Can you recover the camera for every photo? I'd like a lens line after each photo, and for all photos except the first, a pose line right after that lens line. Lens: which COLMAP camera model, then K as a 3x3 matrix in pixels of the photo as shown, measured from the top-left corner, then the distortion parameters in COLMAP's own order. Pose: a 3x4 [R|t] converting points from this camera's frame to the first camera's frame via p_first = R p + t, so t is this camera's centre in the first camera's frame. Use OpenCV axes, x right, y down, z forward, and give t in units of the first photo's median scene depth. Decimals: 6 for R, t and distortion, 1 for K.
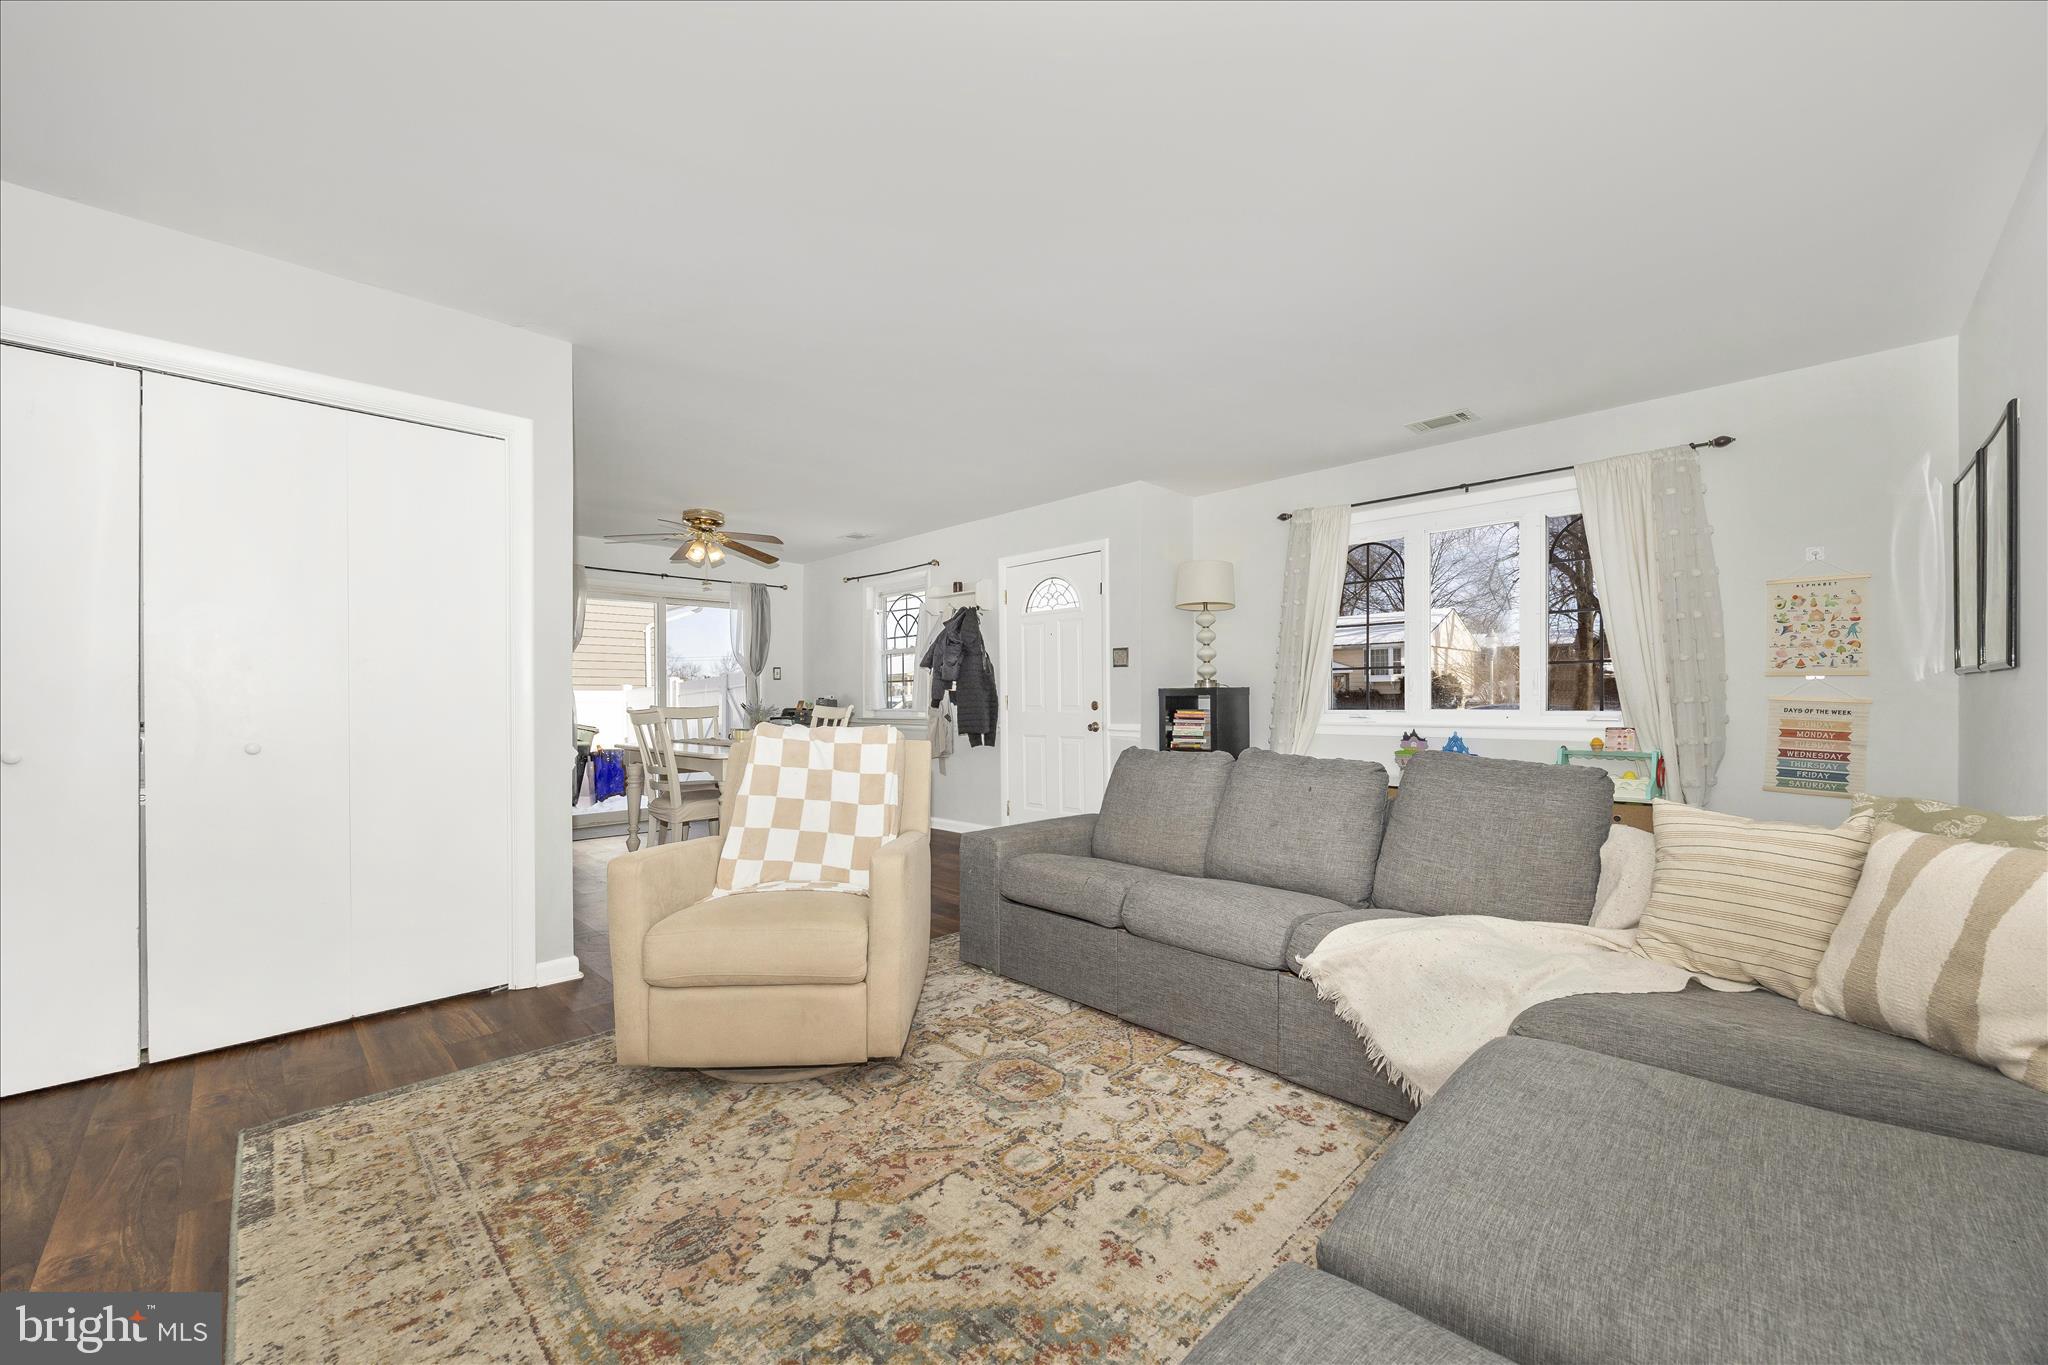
lens RADIAL K [[808.6, 0, 1014.4], [0, 808.6, 697.3], [0, 0, 1]] dist [0.002997, -0.000220]
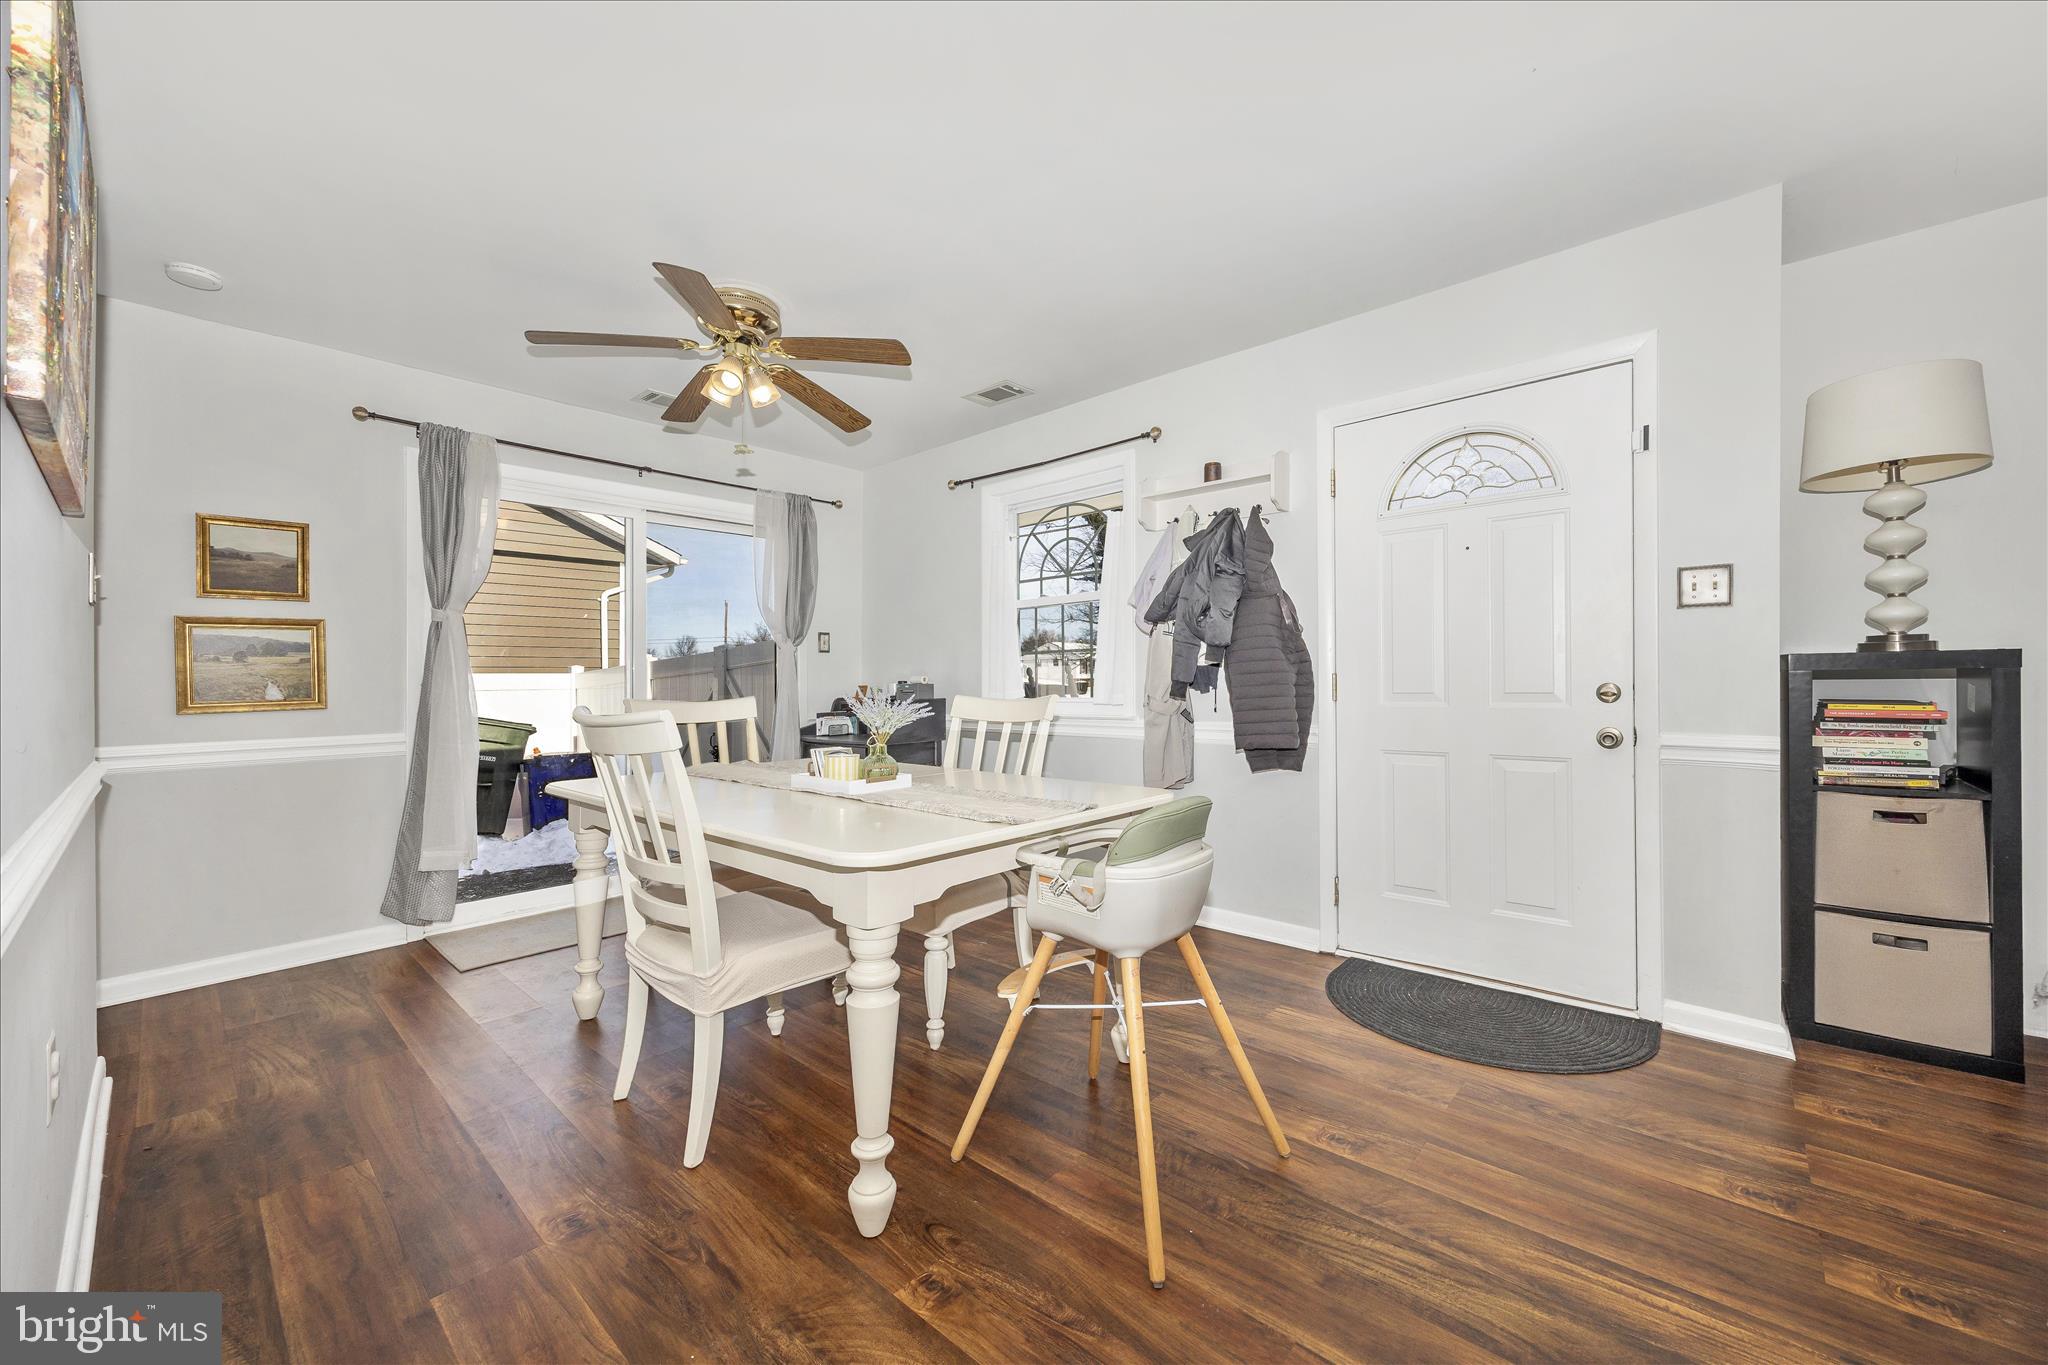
lens RADIAL K [[808.6, 0, 1031.6], [0, 808.6, 662.1], [0, 0, 1]] dist [0.002997, -0.000220]
pose [[0.997804, -0.010002, 0.065478, -0.229154], [0.011107, 0.999802, -0.016531, -0.003210], [-0.065299, 0.017222, 0.997717, 0.479527]]
